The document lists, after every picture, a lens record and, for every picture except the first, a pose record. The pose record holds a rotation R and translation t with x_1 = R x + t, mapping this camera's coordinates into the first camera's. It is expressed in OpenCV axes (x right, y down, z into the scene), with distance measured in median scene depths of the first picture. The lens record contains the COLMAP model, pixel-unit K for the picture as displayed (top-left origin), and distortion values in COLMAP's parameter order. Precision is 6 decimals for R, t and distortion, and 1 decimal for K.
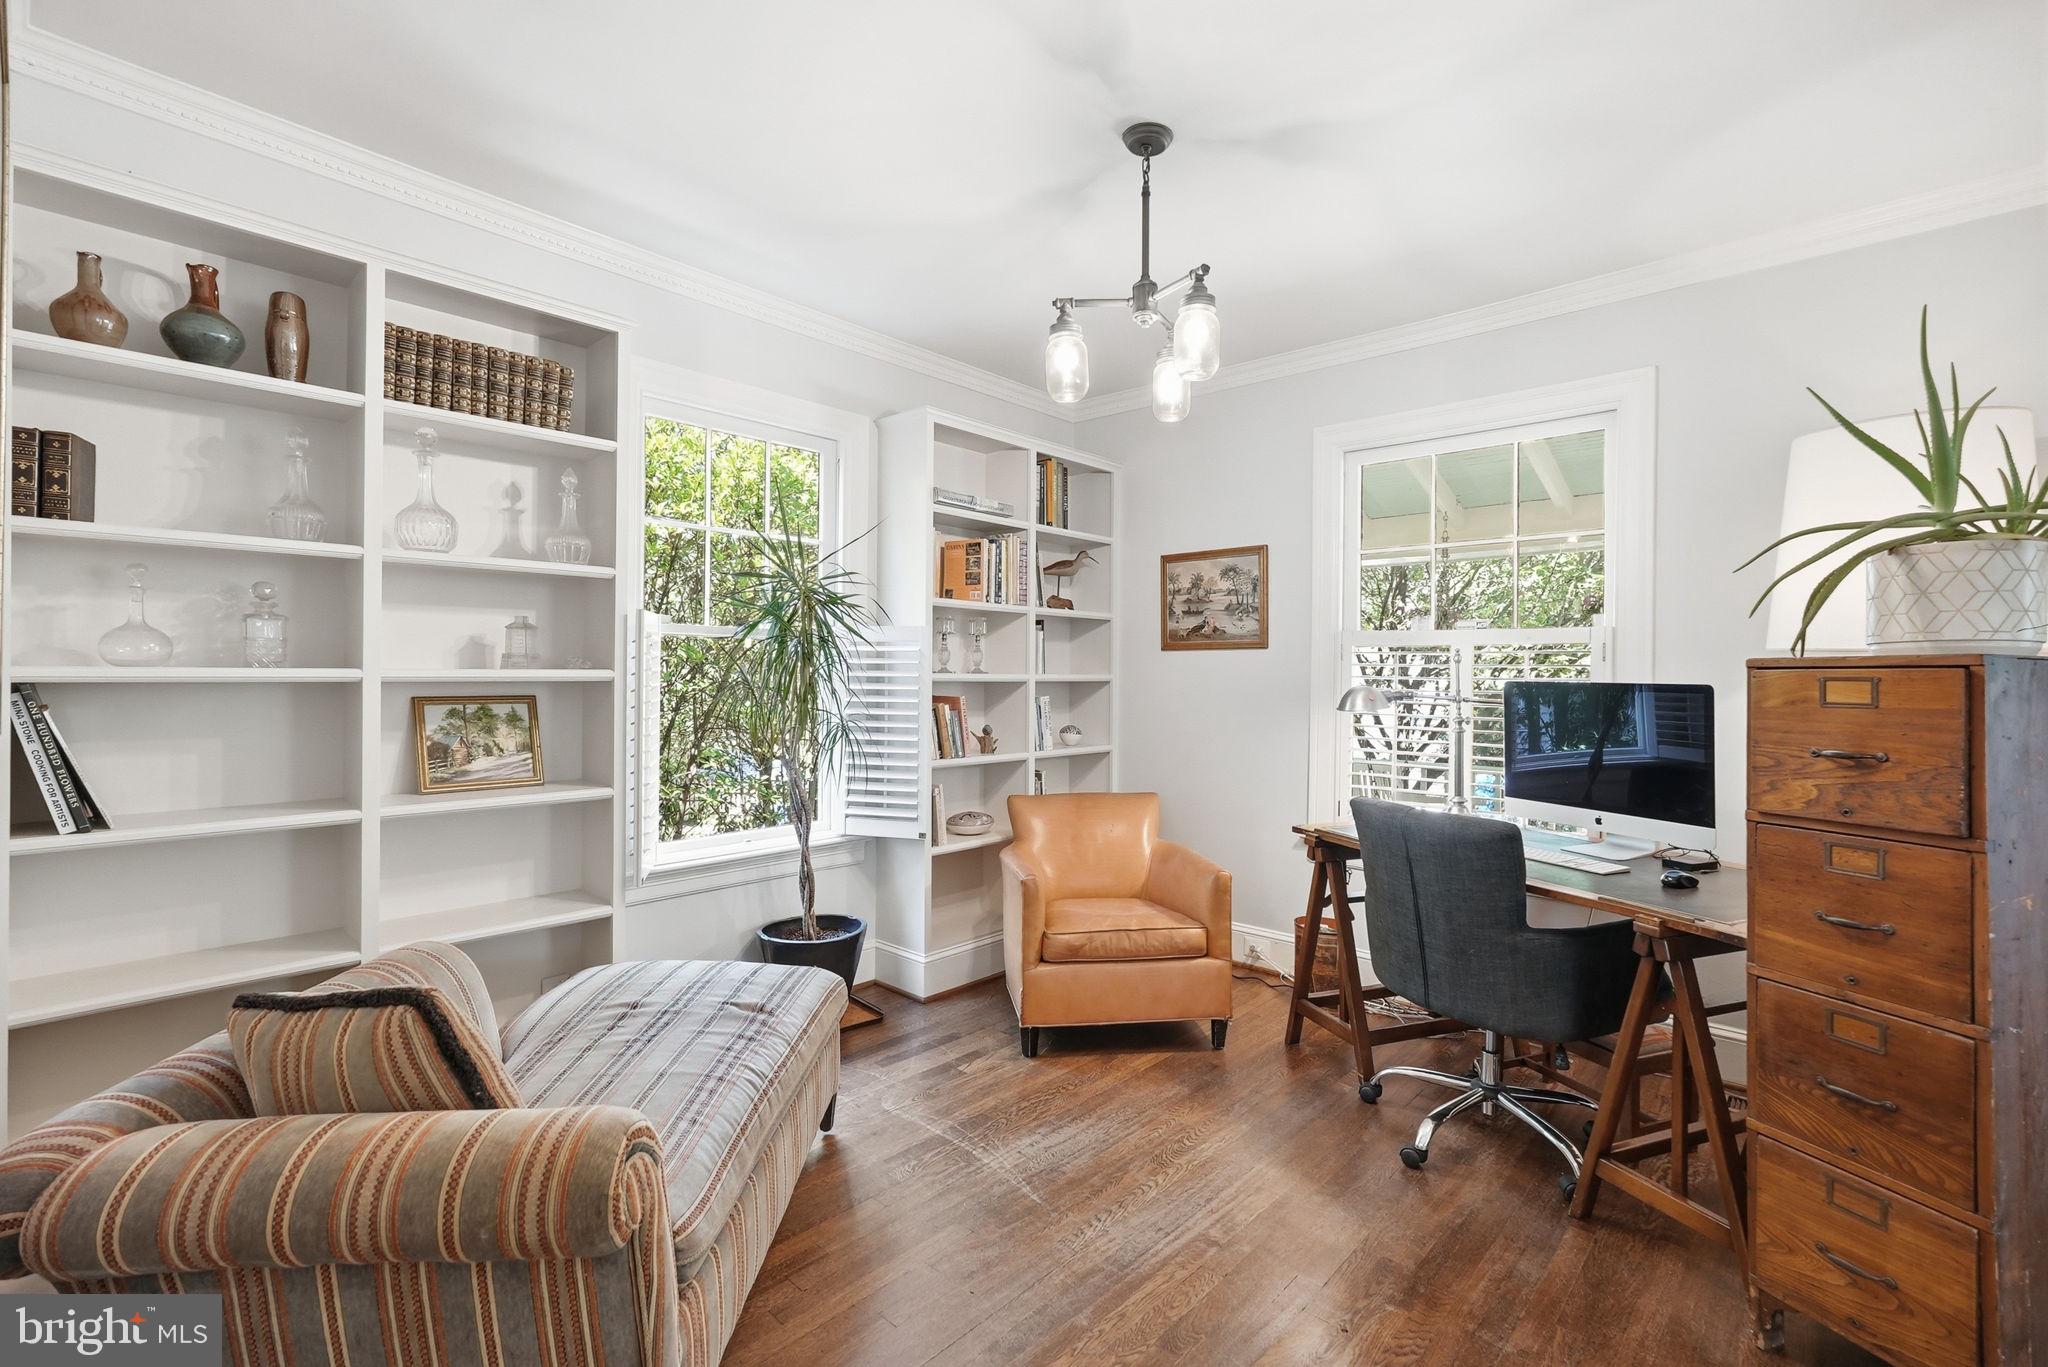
lens RADIAL K [[936.1, 0, 1023.8], [0, 936.1, 672.9], [0, 0, 1]] dist [-0.011023, 0.000105]
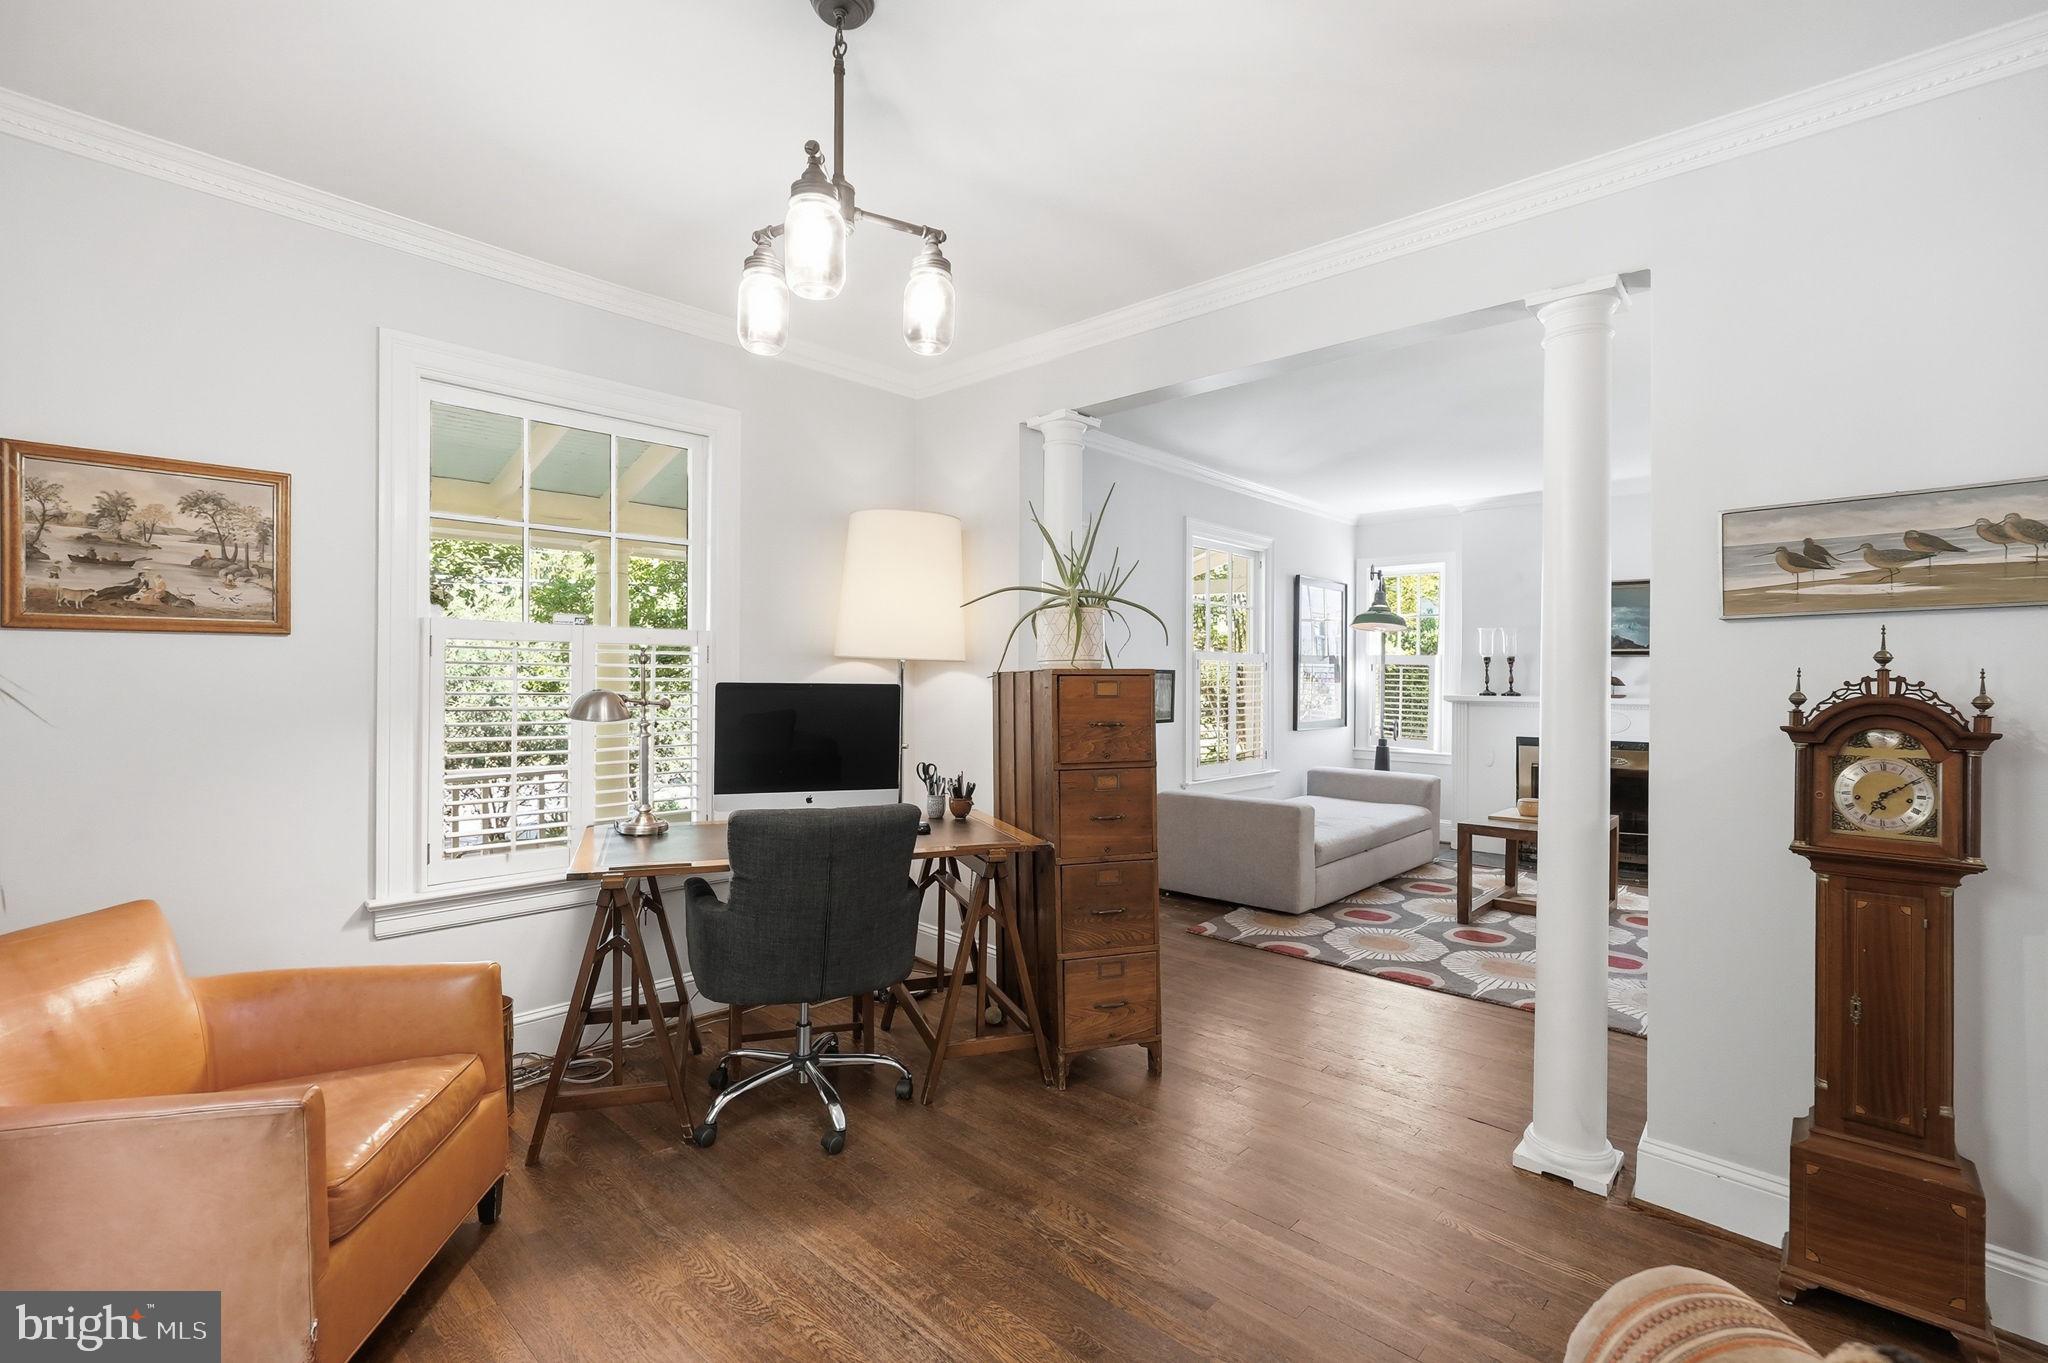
lens RADIAL K [[936.1, 0, 1024.3], [0, 936.1, 680.0], [0, 0, 1]] dist [-0.011023, 0.000105]
pose [[-0.006421, -0.014207, 0.999878, -0.381538], [-0.008894, 0.999860, 0.014149, -0.008478], [-0.999940, -0.008802, -0.006547, 0.491056]]
